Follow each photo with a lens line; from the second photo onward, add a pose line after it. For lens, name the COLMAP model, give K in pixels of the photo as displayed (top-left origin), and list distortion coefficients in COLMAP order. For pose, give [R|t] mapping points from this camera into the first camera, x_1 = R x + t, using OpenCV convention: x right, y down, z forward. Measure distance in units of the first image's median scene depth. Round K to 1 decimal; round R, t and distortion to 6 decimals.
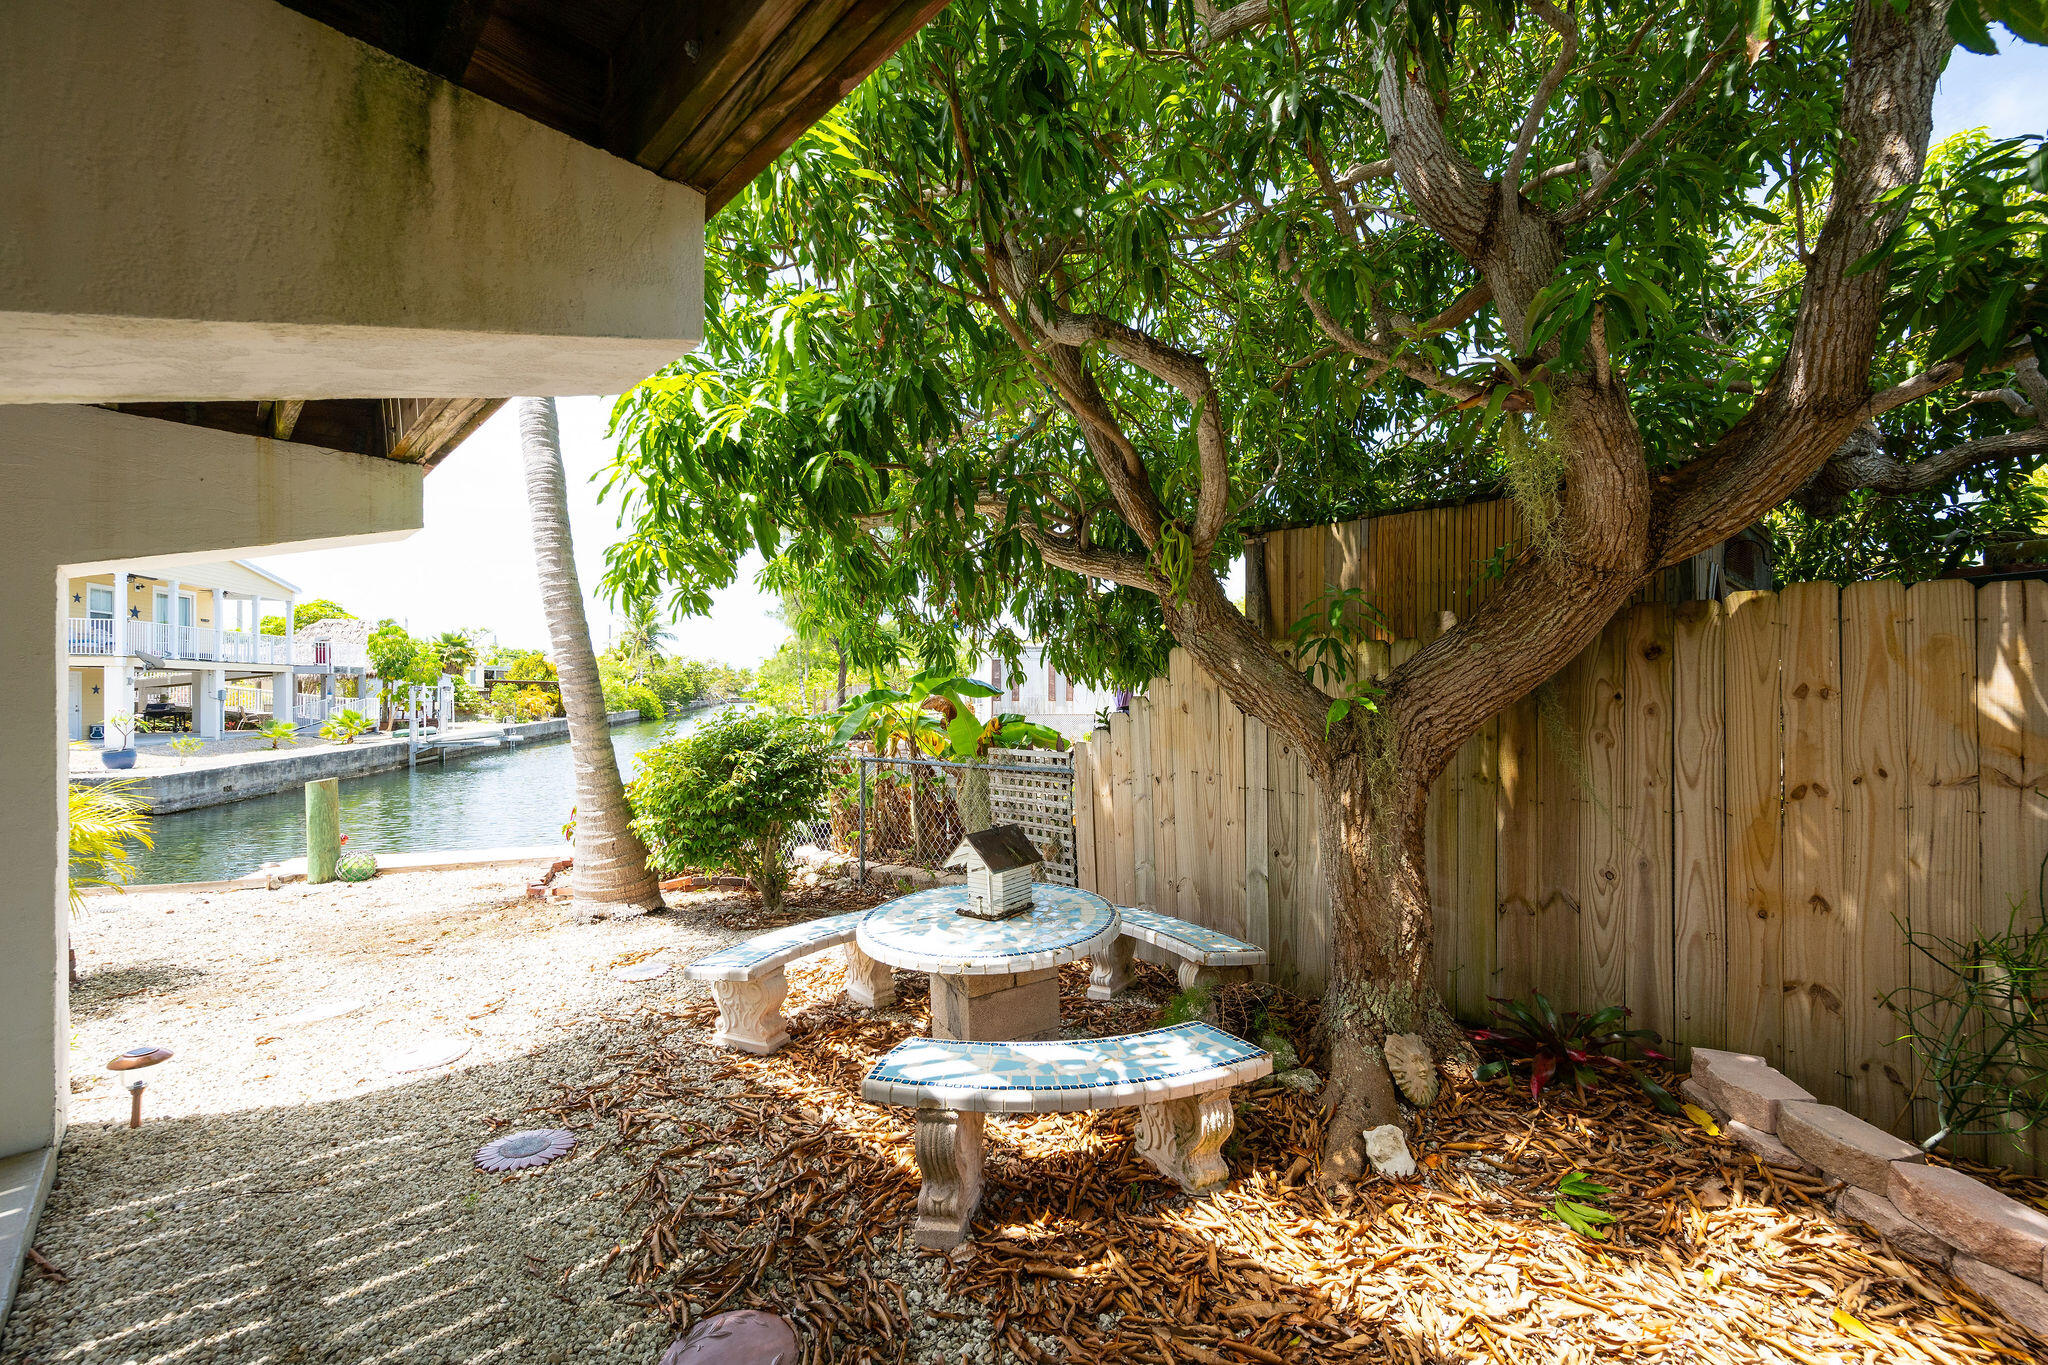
lens RADIAL K [[798.2, 0, 1023.0], [0, 798.2, 691.6], [0, 0, 1]] dist [-0.002629, -0.000251]
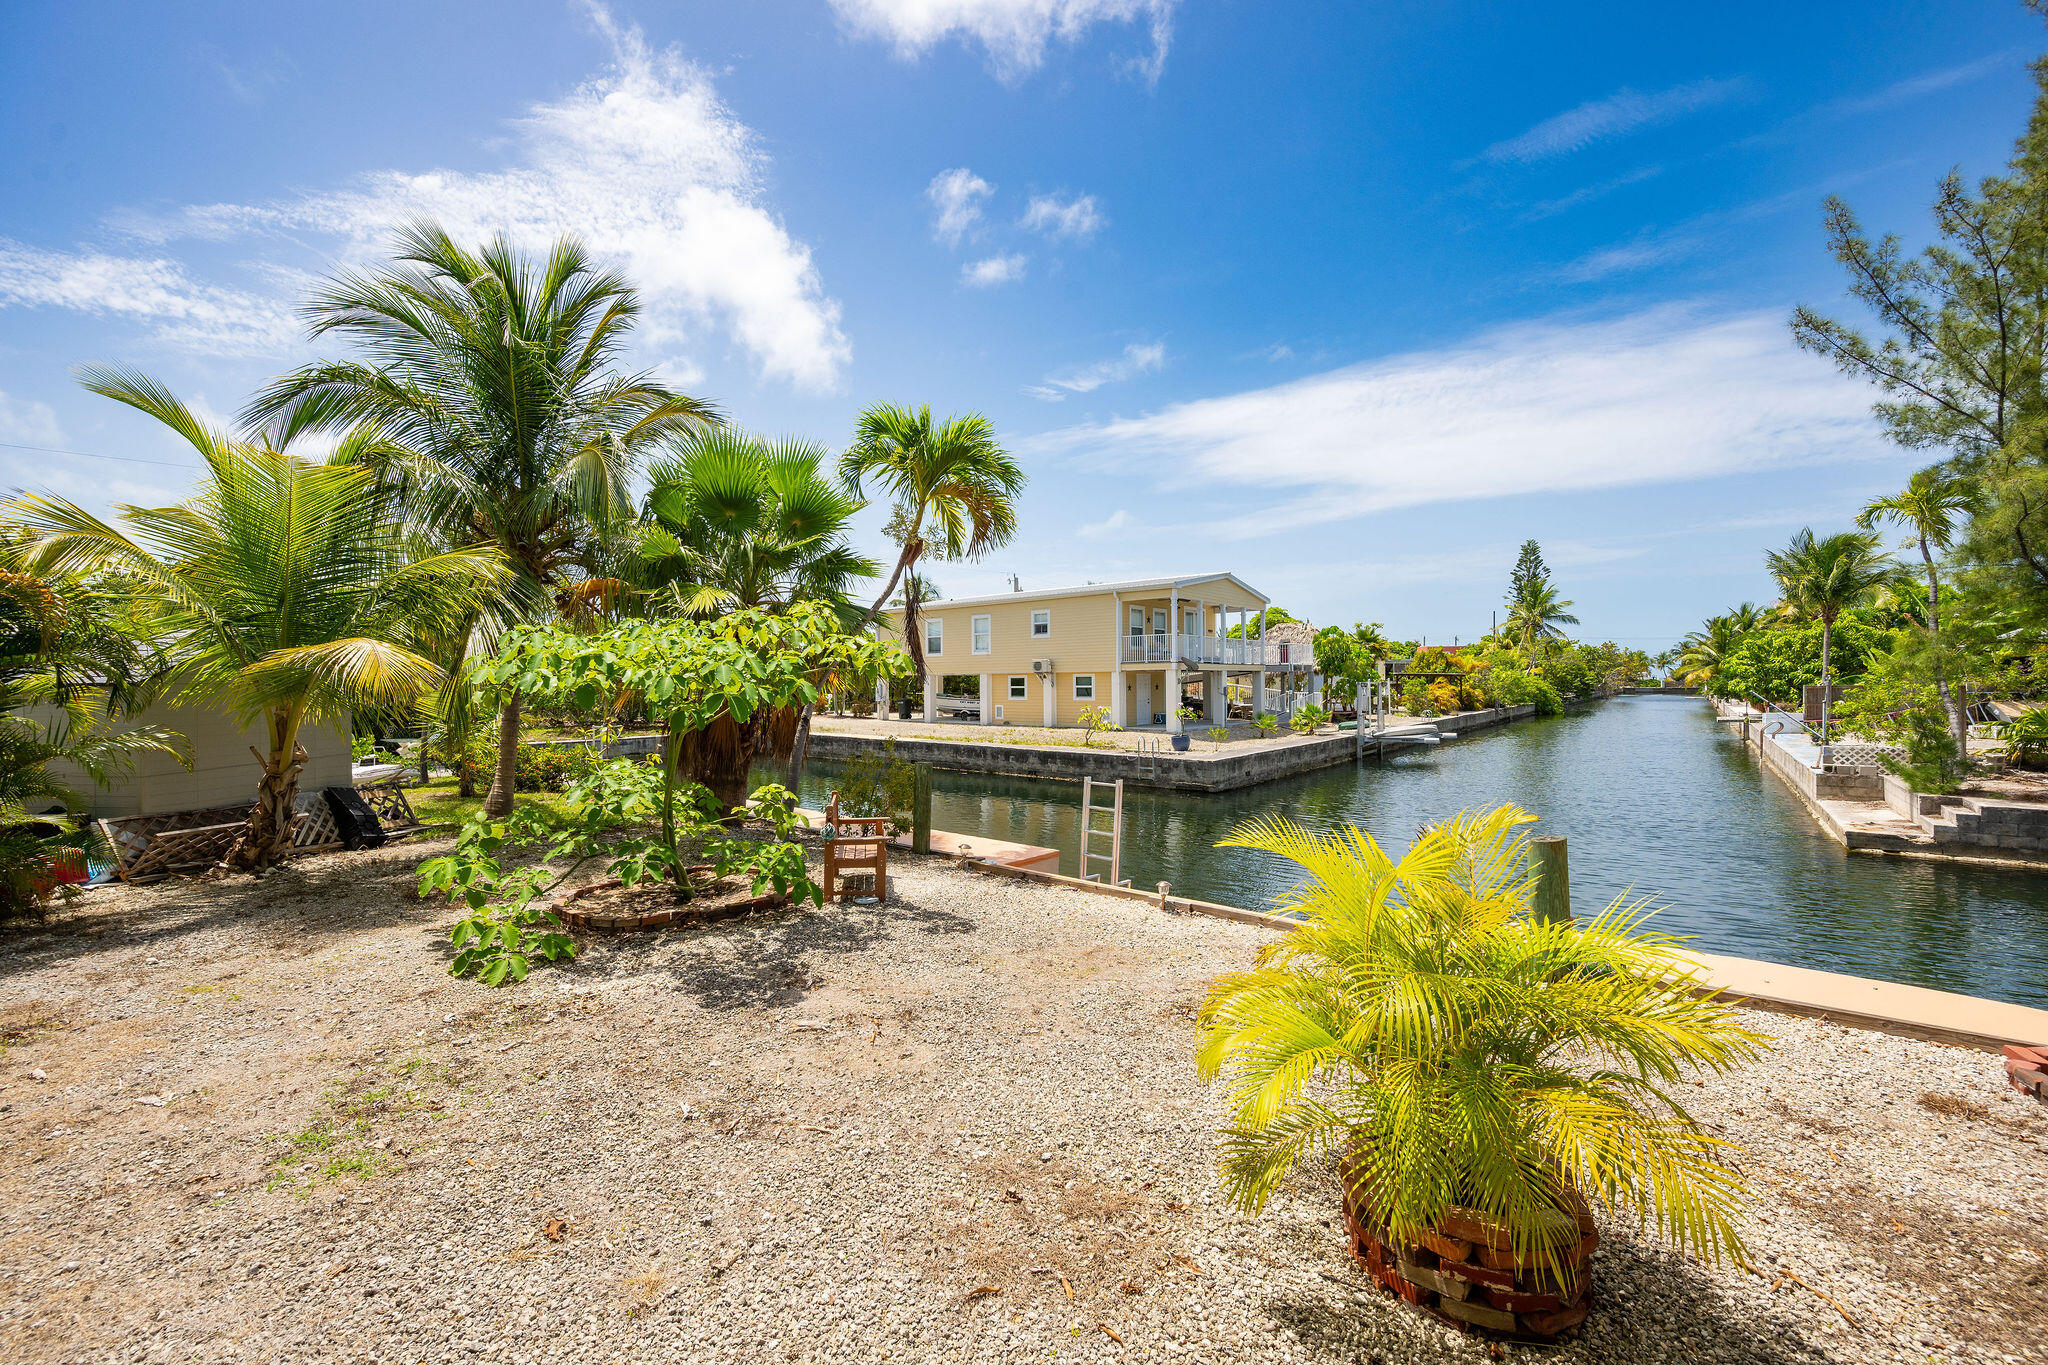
lens RADIAL K [[798.2, 0, 1014.1], [0, 798.2, 684.3], [0, 0, 1]] dist [-0.002629, -0.000251]
pose [[0.542042, -0.001272, -0.840350, -0.122793], [0.005144, 0.999985, 0.001804, -0.008077], [0.840336, -0.005301, 0.542041, 0.047985]]
